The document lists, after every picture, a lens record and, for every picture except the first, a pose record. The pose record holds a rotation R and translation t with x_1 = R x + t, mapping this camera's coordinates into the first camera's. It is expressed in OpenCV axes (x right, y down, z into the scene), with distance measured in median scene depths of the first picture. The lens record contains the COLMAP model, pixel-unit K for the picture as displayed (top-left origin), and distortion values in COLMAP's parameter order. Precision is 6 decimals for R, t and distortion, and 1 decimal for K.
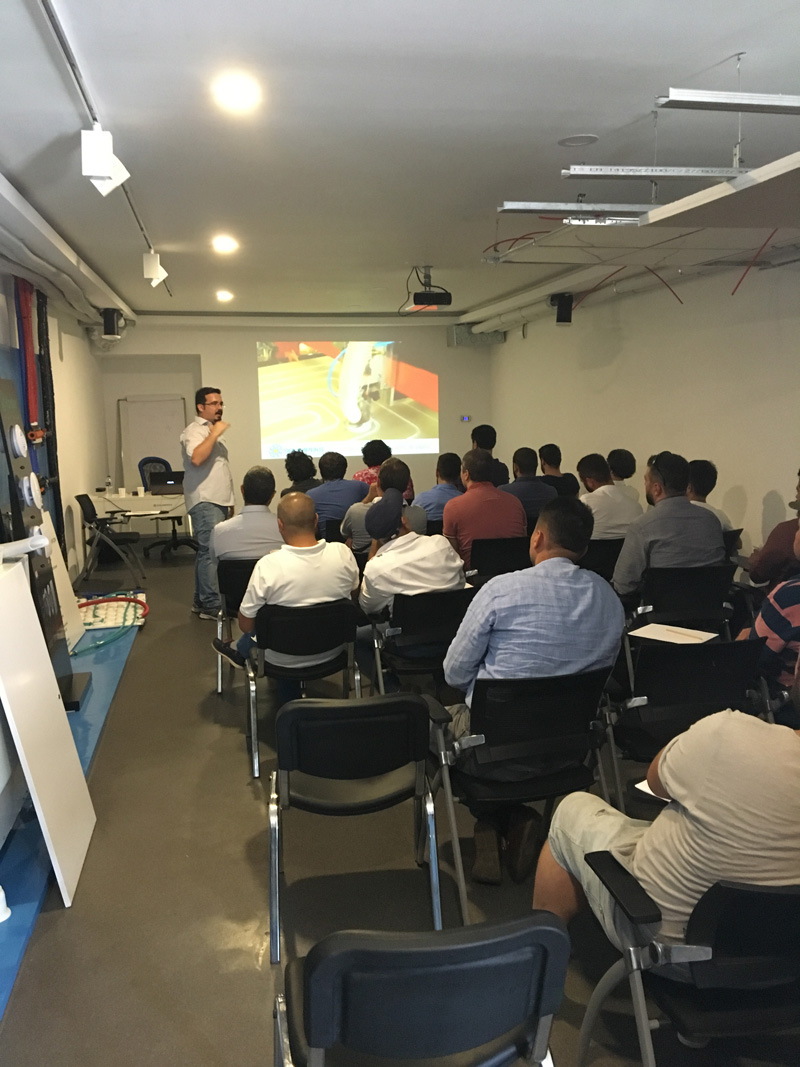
lens RADIAL K [[873.2, 0, 400.0], [0, 873.2, 533.5], [0, 0, 1]] dist [0.056718, -0.083450]
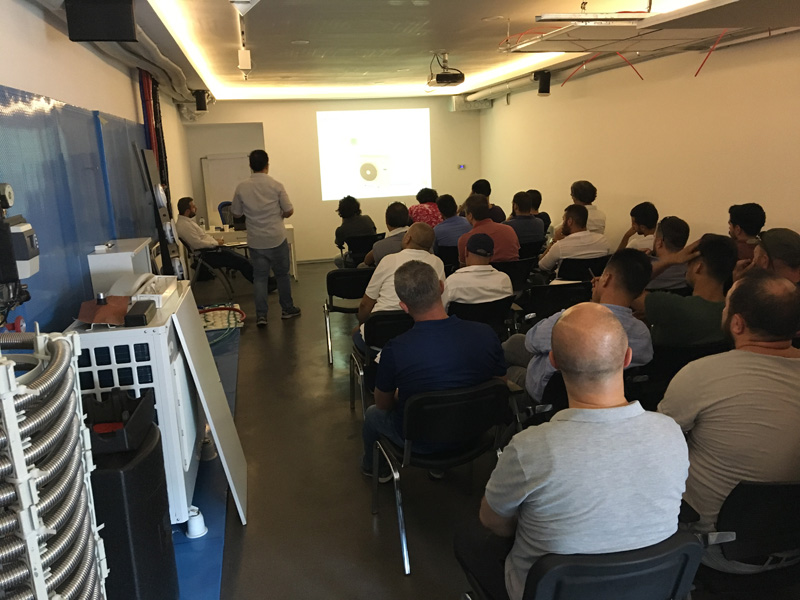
lens RADIAL K [[654.7, 0, 397.8], [0, 654.7, 306.9], [0, 0, 1]] dist [0.056718, -0.083450]
pose [[0.999688, -0.024442, 0.005072, -0.086976], [0.023932, 0.996200, 0.083741, -0.011684], [-0.007099, -0.083594, 0.996475, -0.040406]]
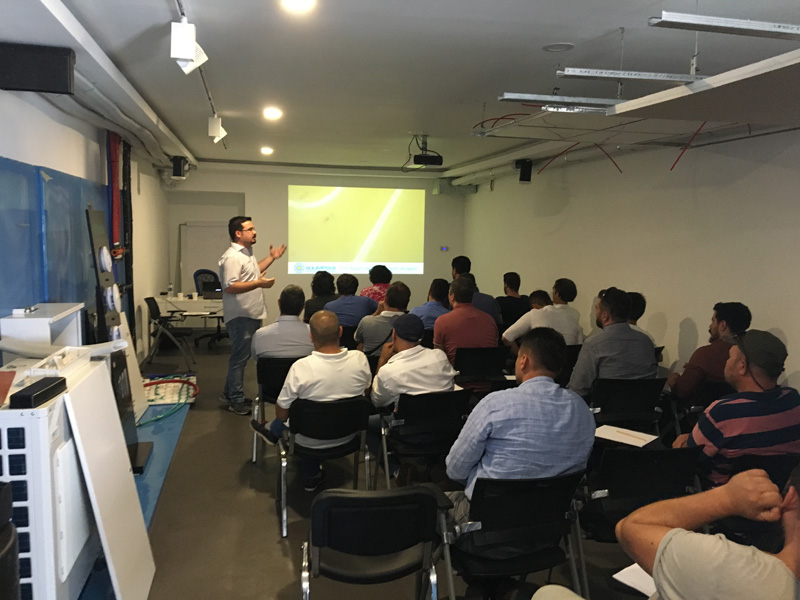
lens RADIAL K [[654.7, 0, 397.8], [0, 654.7, 306.9], [0, 0, 1]] dist [0.056718, -0.083450]
pose [[0.999150, 0.036193, 0.019720, -0.030348], [-0.035518, 0.998804, -0.033588, -0.021606], [-0.020912, 0.032859, 0.999241, 0.043965]]
